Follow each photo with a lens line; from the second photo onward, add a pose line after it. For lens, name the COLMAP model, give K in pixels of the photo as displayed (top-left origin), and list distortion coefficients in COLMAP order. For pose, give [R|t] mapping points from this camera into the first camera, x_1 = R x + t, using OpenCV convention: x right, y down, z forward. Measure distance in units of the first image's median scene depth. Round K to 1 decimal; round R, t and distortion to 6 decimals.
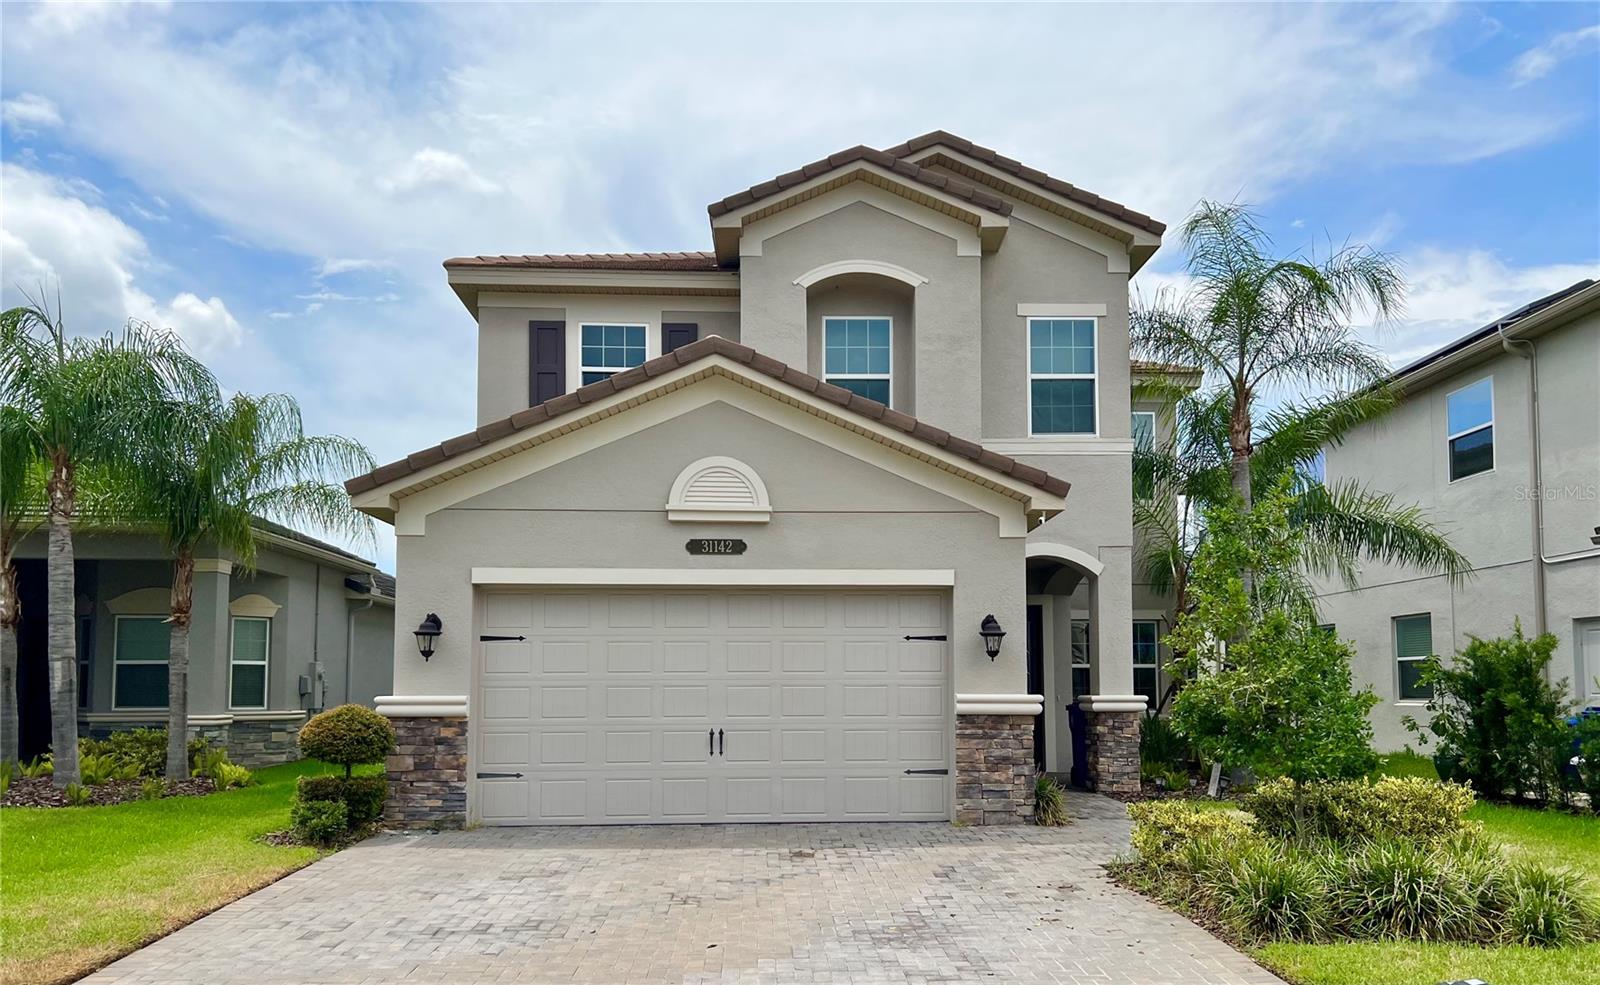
lens RADIAL K [[1219.1, 0, 803.6], [0, 1219.1, 608.5], [0, 0, 1]] dist [0.072752, -0.091284]
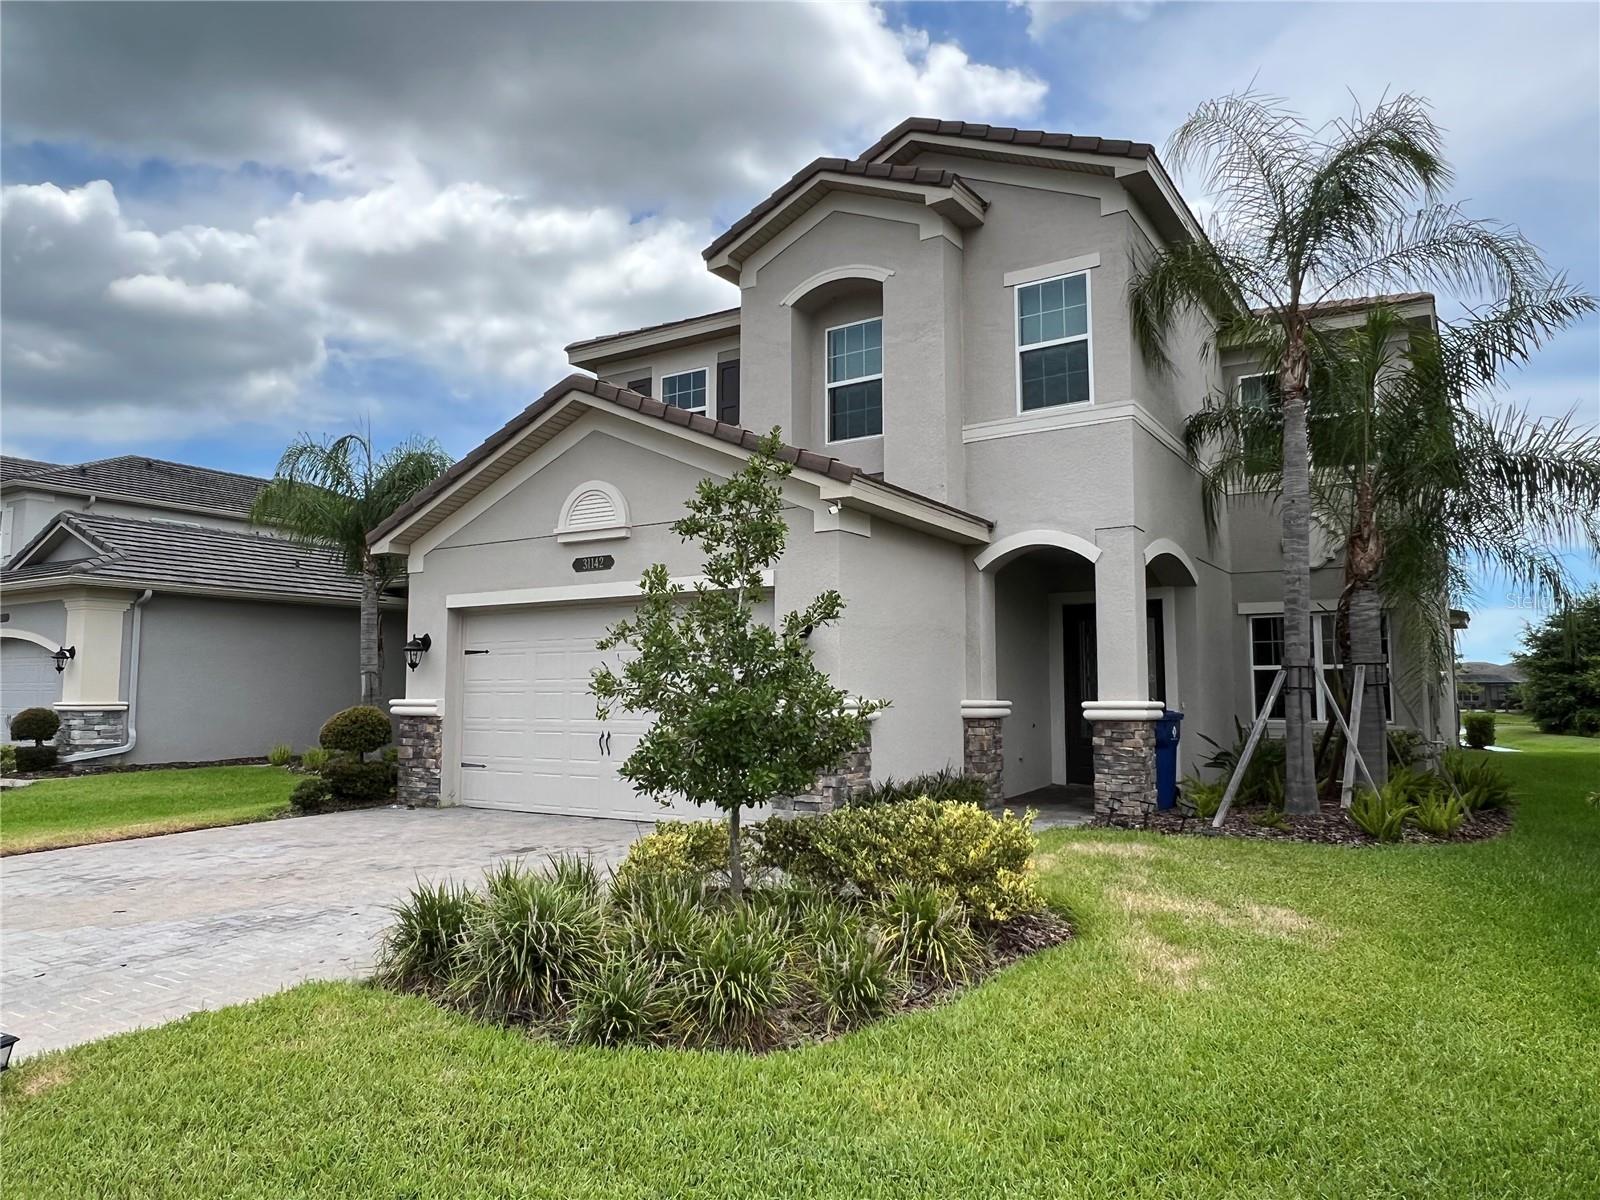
lens RADIAL K [[1072.4, 0, 793.0], [0, 1072.4, 600.0], [0, 0, 1]] dist [-0.004151, 0.000911]
pose [[0.812585, -0.051931, -0.580525, 0.614984], [0.037574, 0.998618, -0.036737, 0.023442], [0.581630, 0.008039, 0.813414, 0.315713]]
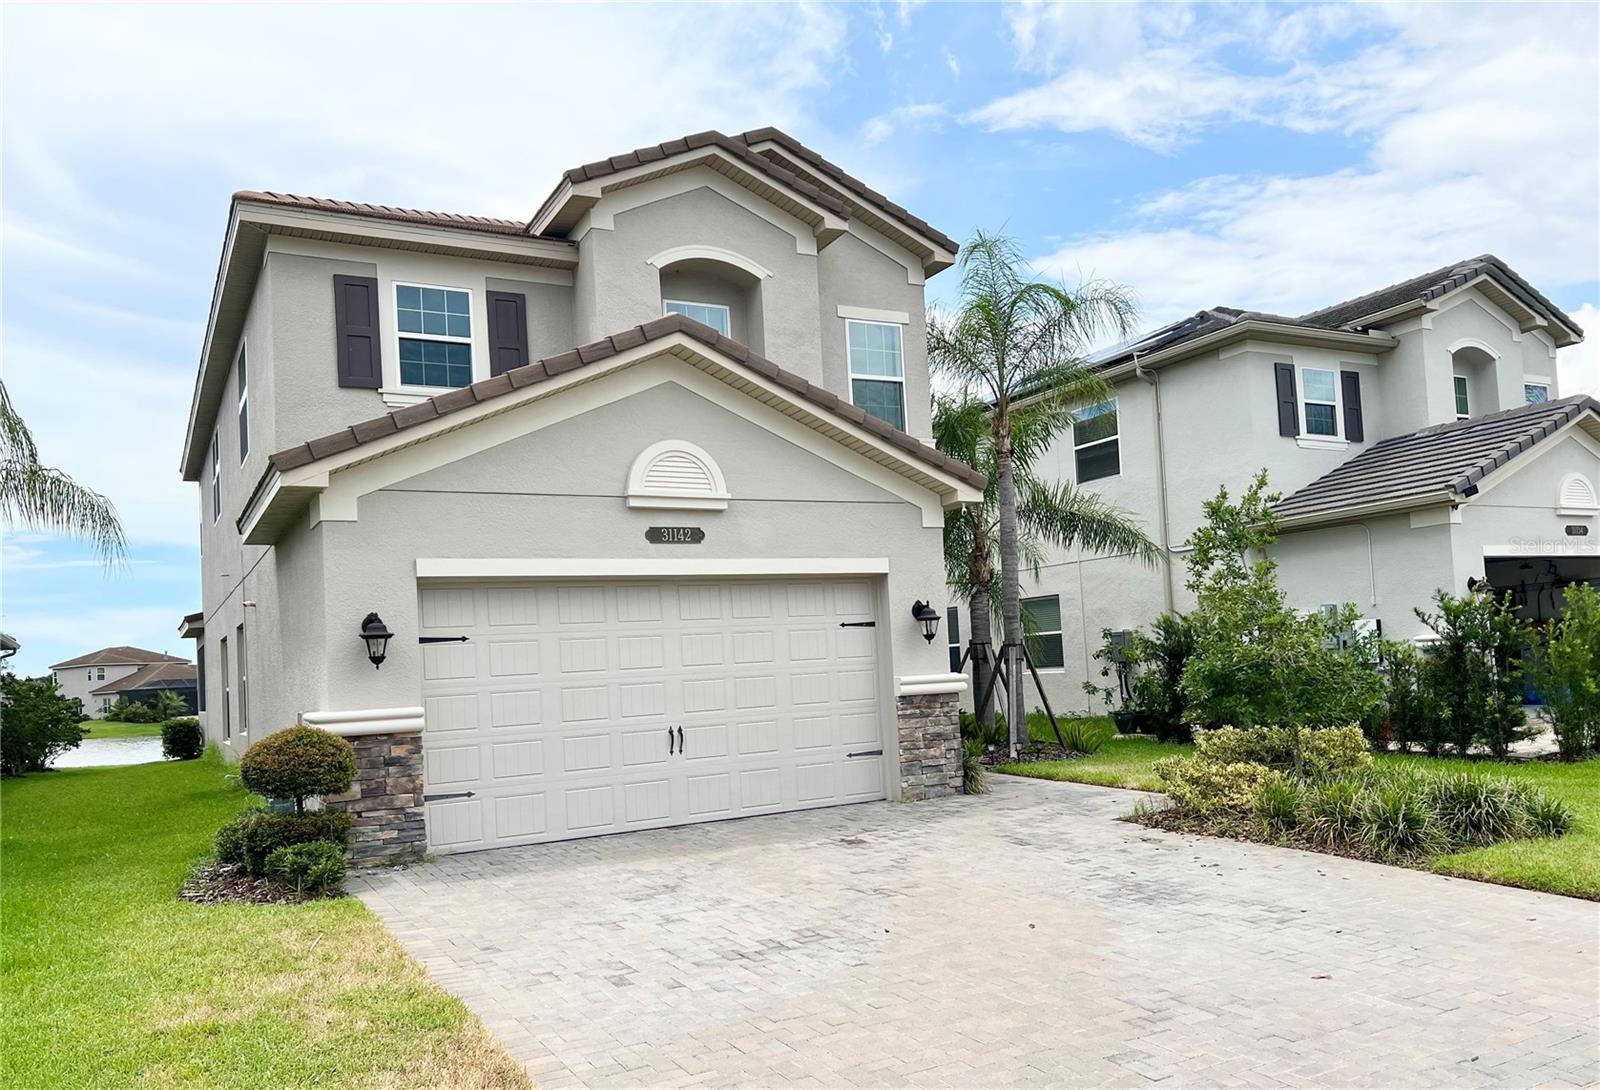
lens RADIAL K [[1210.2, 0, 803.3], [0, 1210.2, 611.7], [0, 0, 1]] dist [0.053776, -0.072709]
pose [[0.893102, -0.026397, 0.449079, -0.398819], [0.023723, 0.999651, 0.011581, 0.000568], [-0.449228, 0.000310, 0.893417, 0.108682]]
